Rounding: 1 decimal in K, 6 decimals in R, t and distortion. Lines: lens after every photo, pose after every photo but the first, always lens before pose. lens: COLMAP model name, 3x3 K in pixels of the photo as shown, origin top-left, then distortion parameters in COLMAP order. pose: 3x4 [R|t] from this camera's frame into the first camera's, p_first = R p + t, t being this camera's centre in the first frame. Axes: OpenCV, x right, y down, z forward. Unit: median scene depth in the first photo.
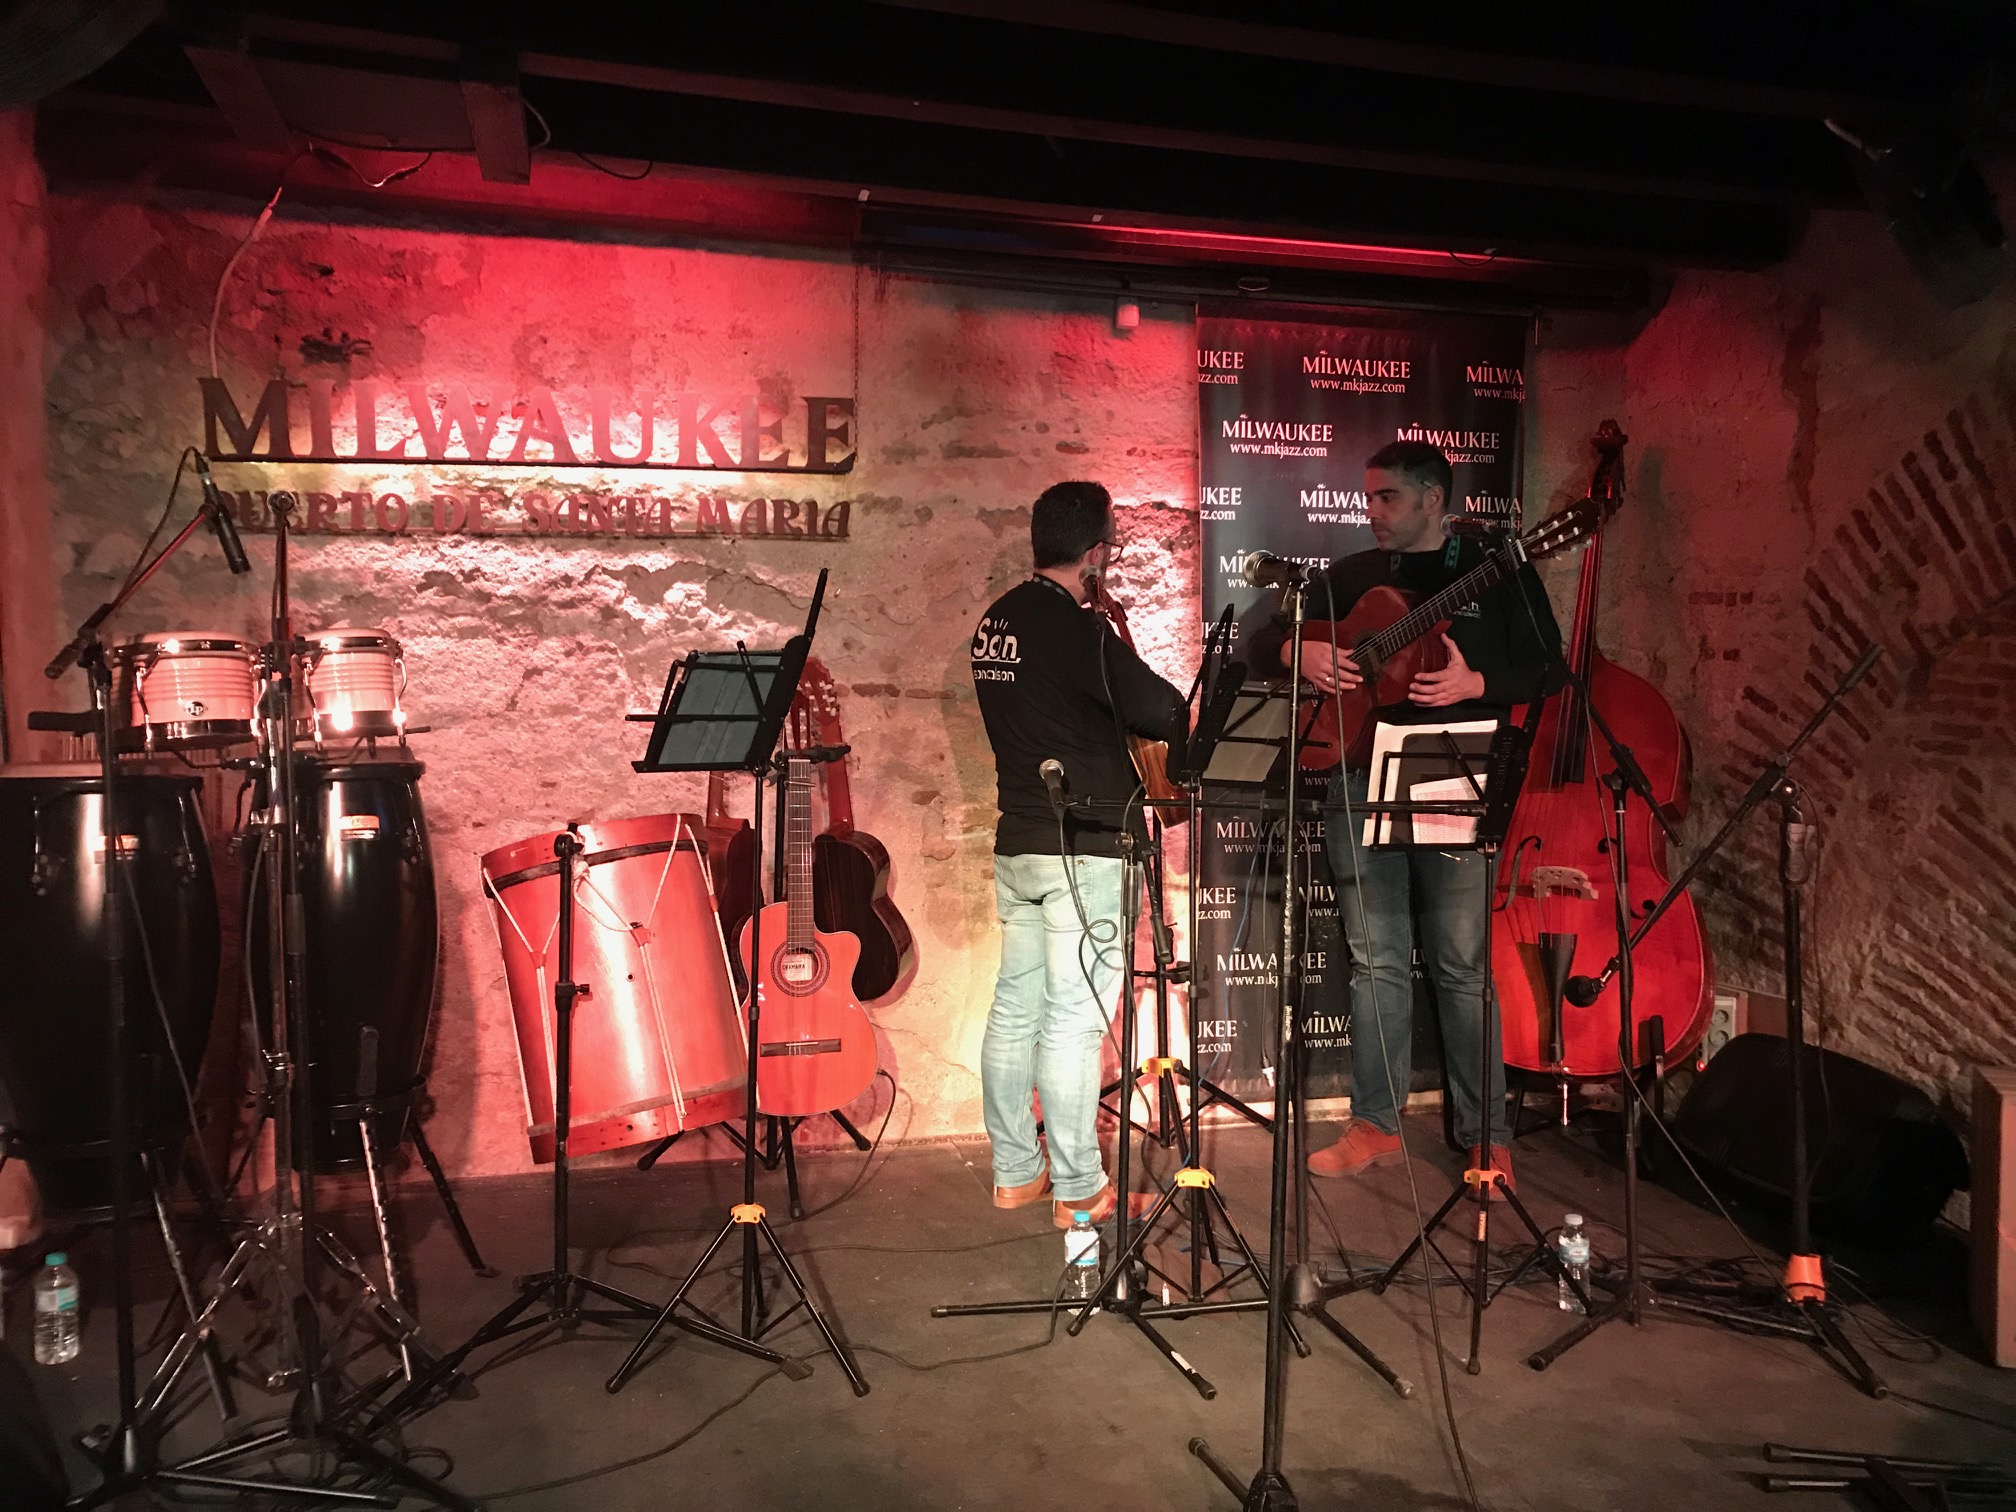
lens RADIAL K [[1626.0, 0, 990.2], [0, 1626.0, 752.5], [0, 0, 1]] dist [0.046021, -0.071664]
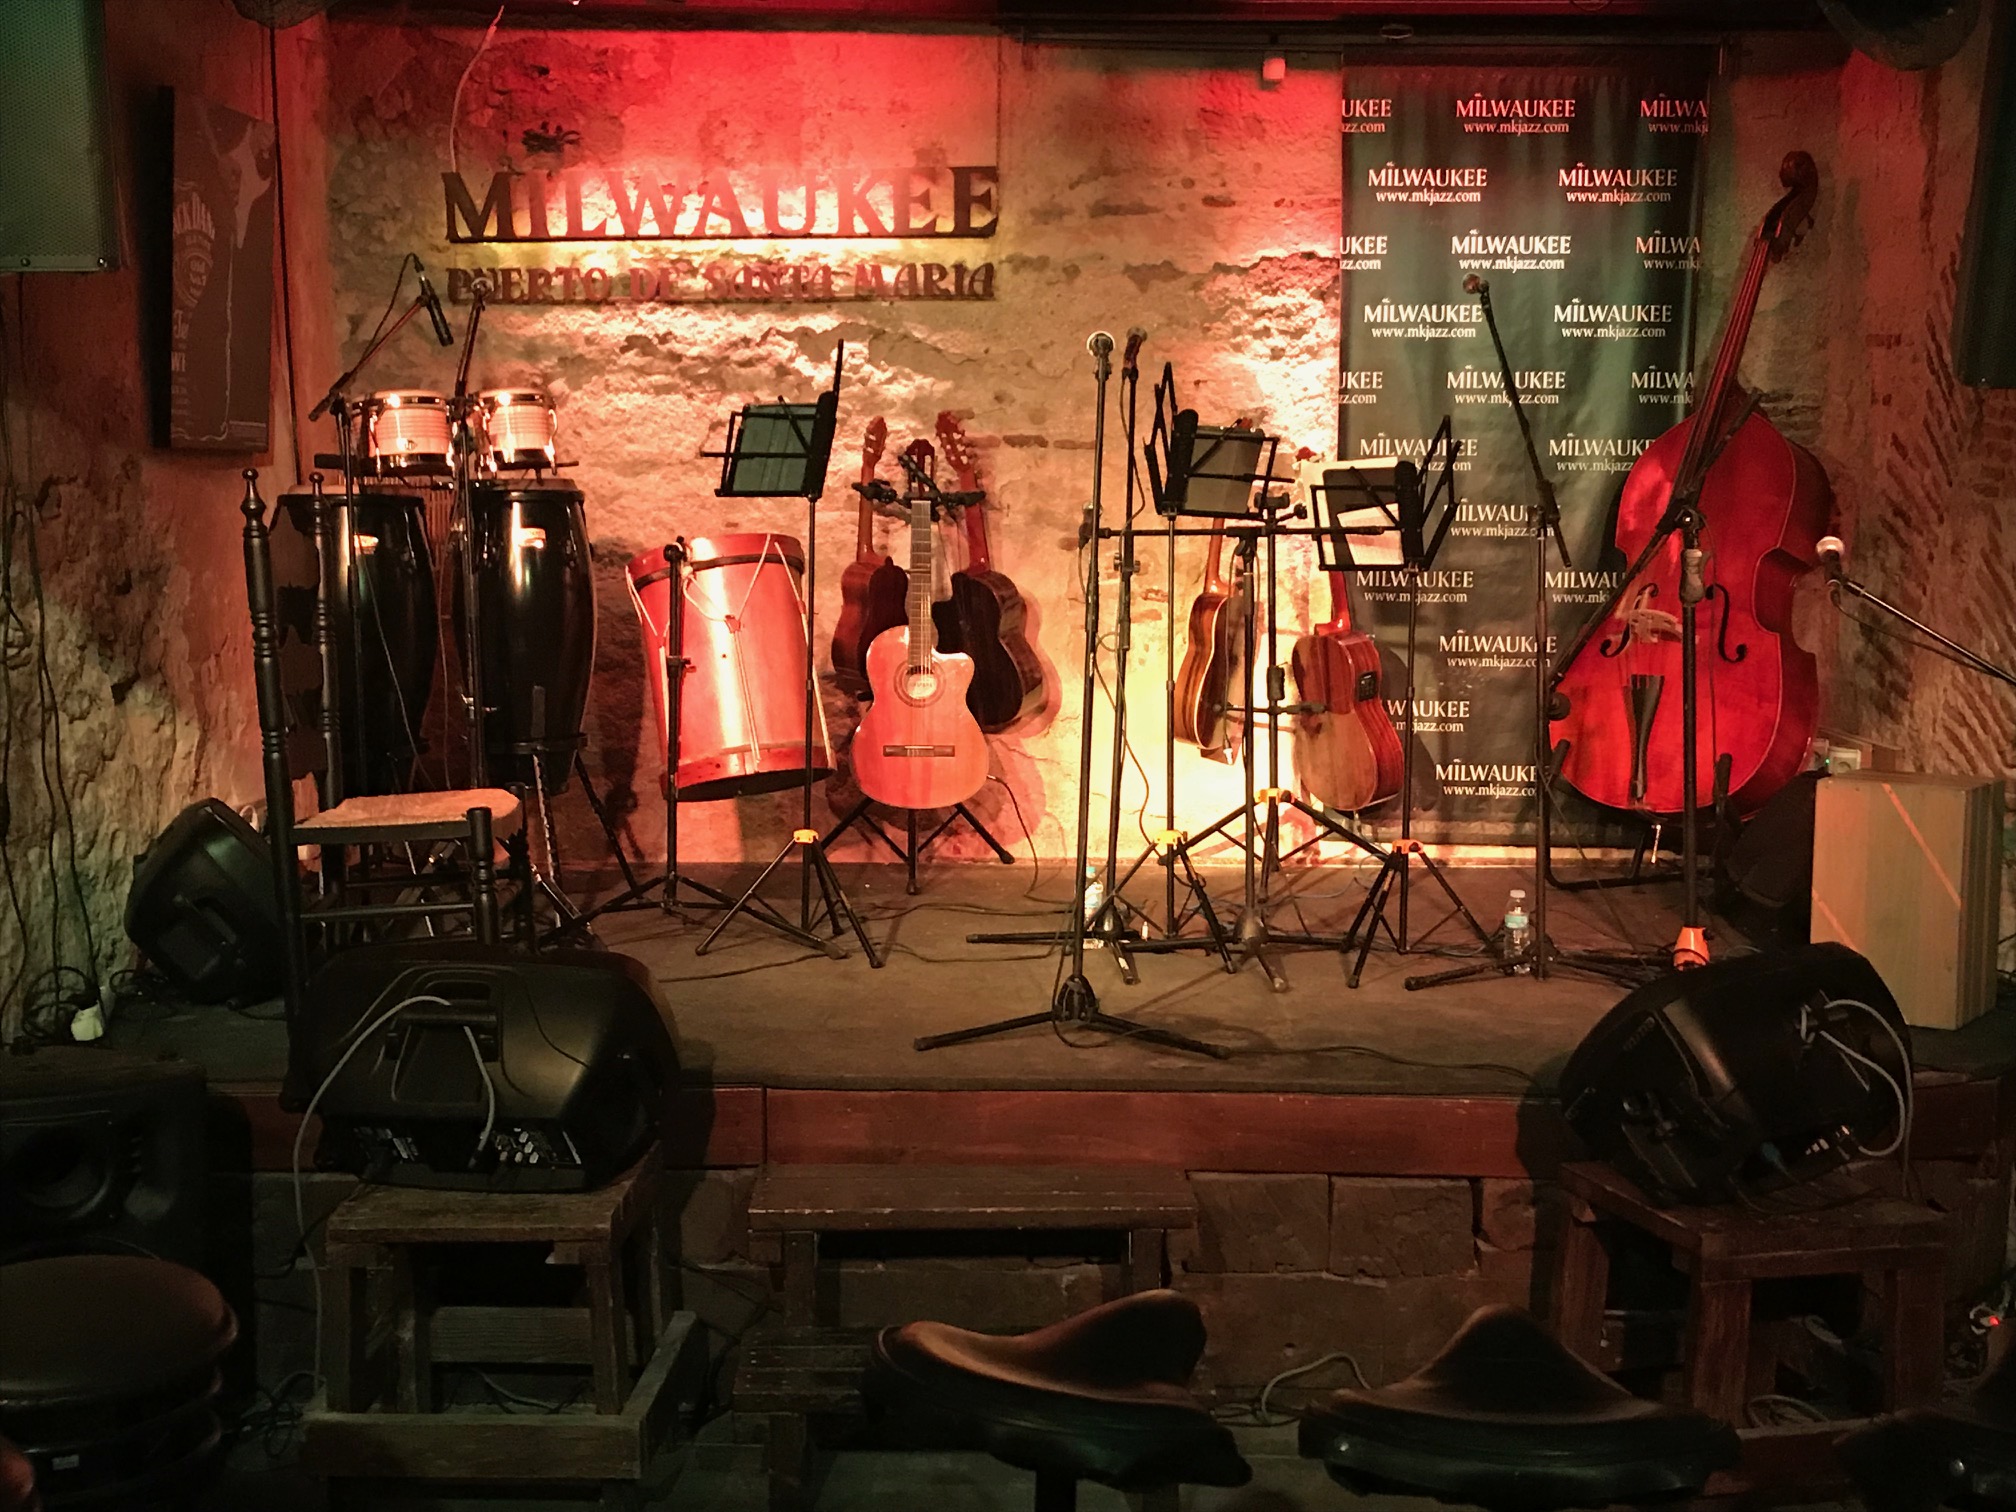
lens RADIAL K [[2320.0, 0, 1004.4], [0, 2320.0, 730.1], [0, 0, 1]] dist [0.188621, -0.690337]
pose [[0.964787, 0.030247, -0.261289, 0.343670], [-0.010522, 0.997009, 0.076565, 0.036543], [0.262823, -0.071119, 0.962219, -0.523390]]
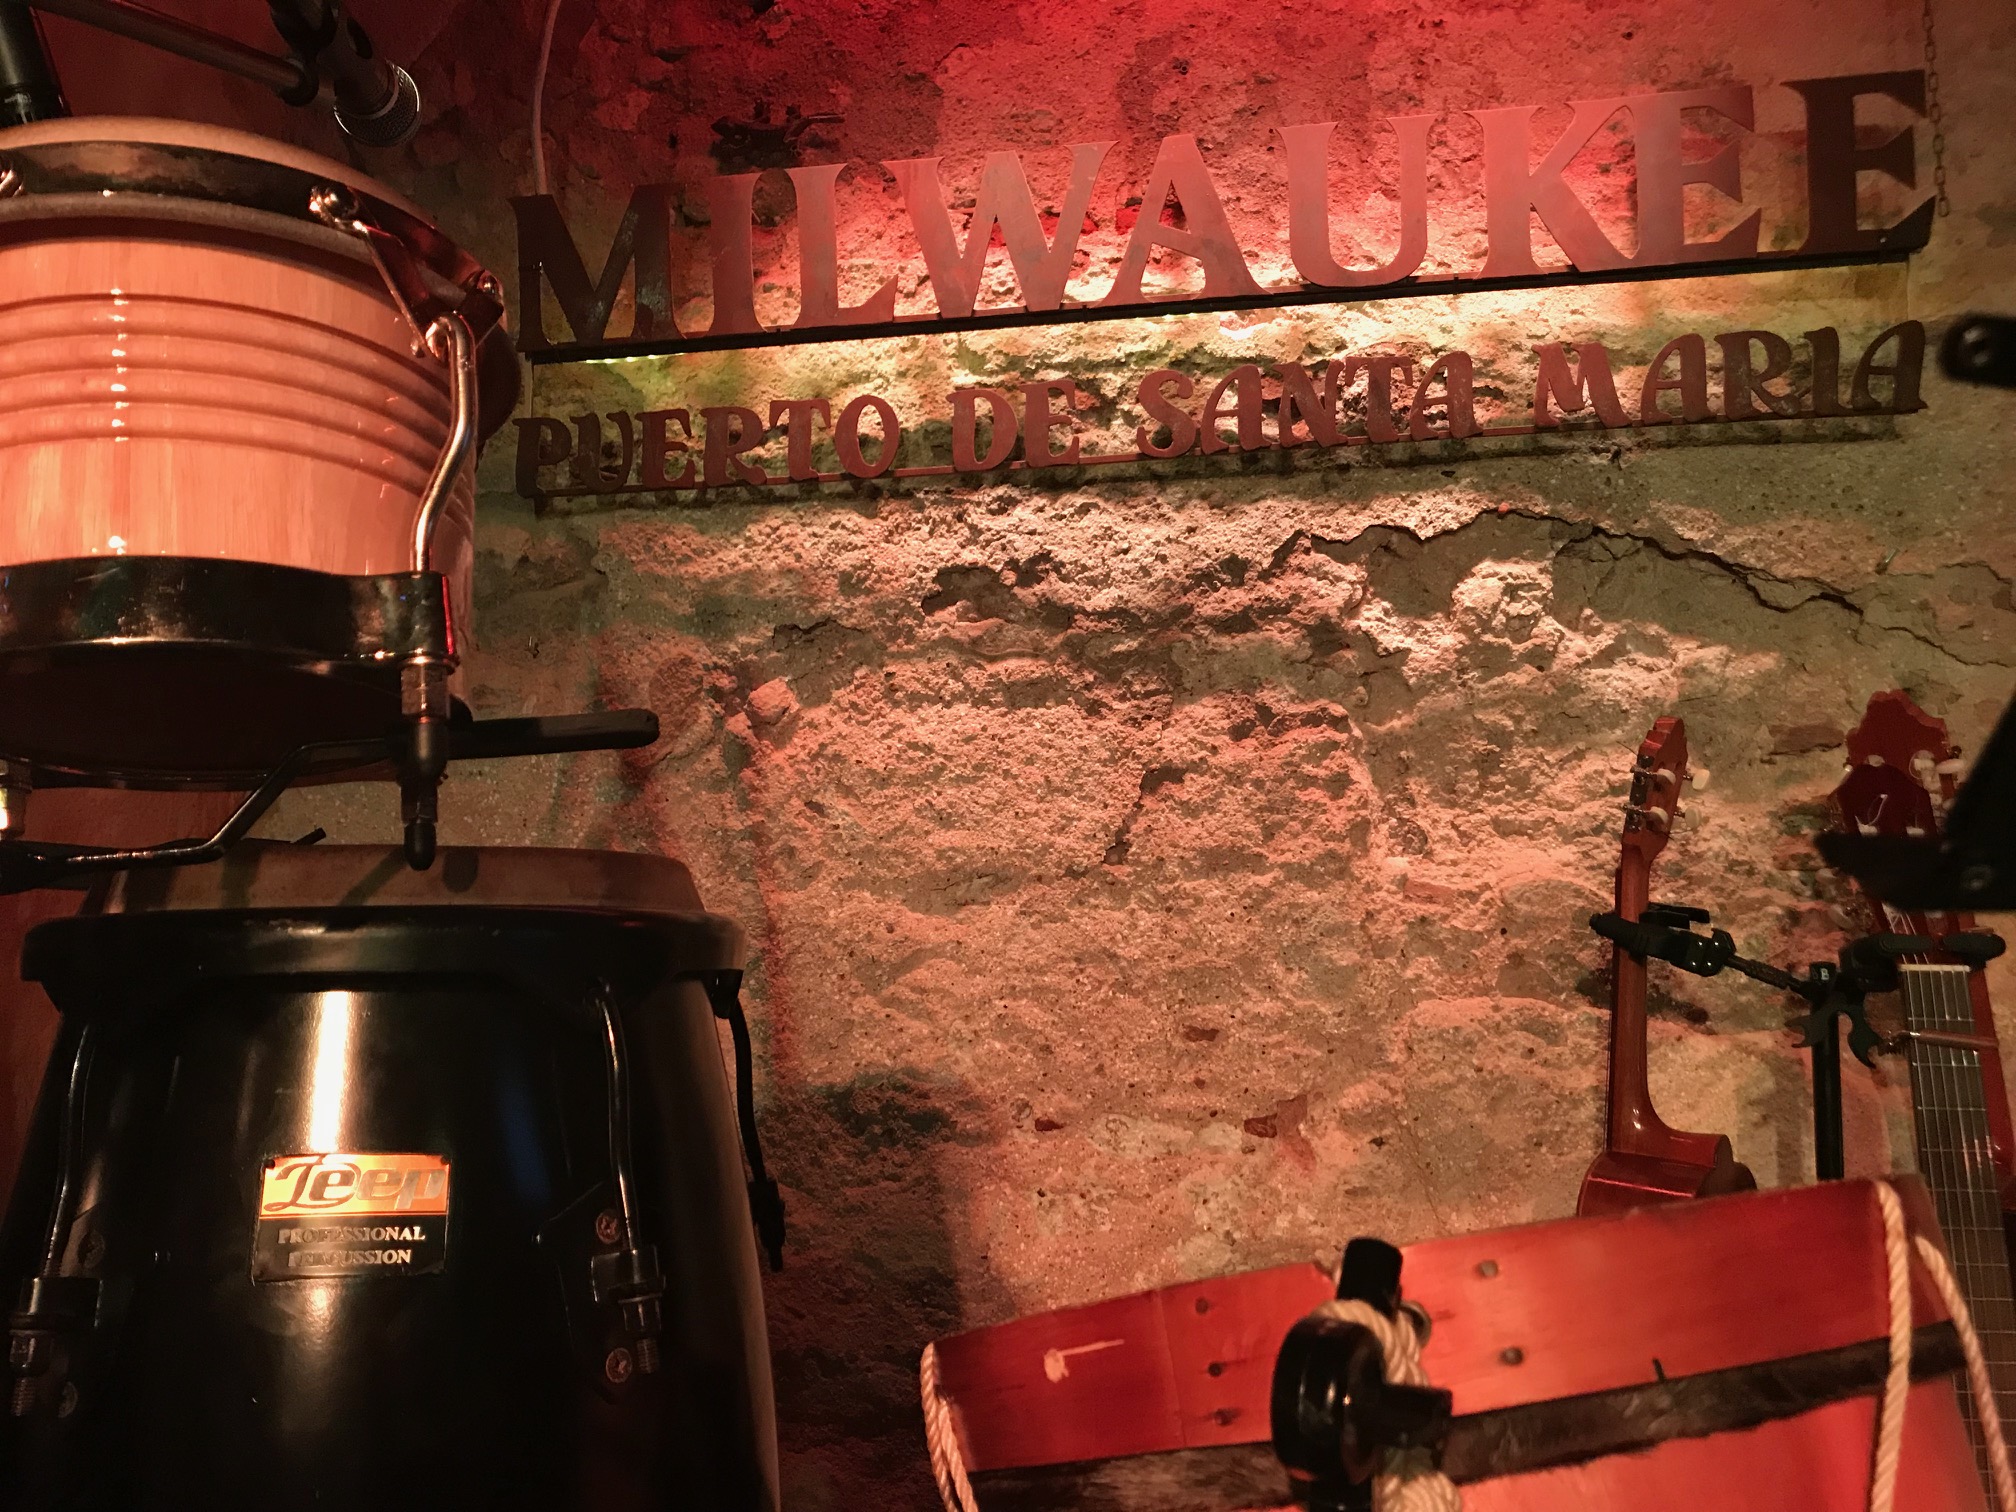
lens RADIAL K [[1649.9, 0, 1008.4], [0, 1649.9, 739.0], [0, 0, 1]] dist [0.133898, -0.266488]
pose [[0.931555, -0.054816, -0.359444, -0.158399], [-0.004309, 0.986837, -0.161662, 0.014166], [0.363574, 0.152146, 0.919057, 0.574281]]
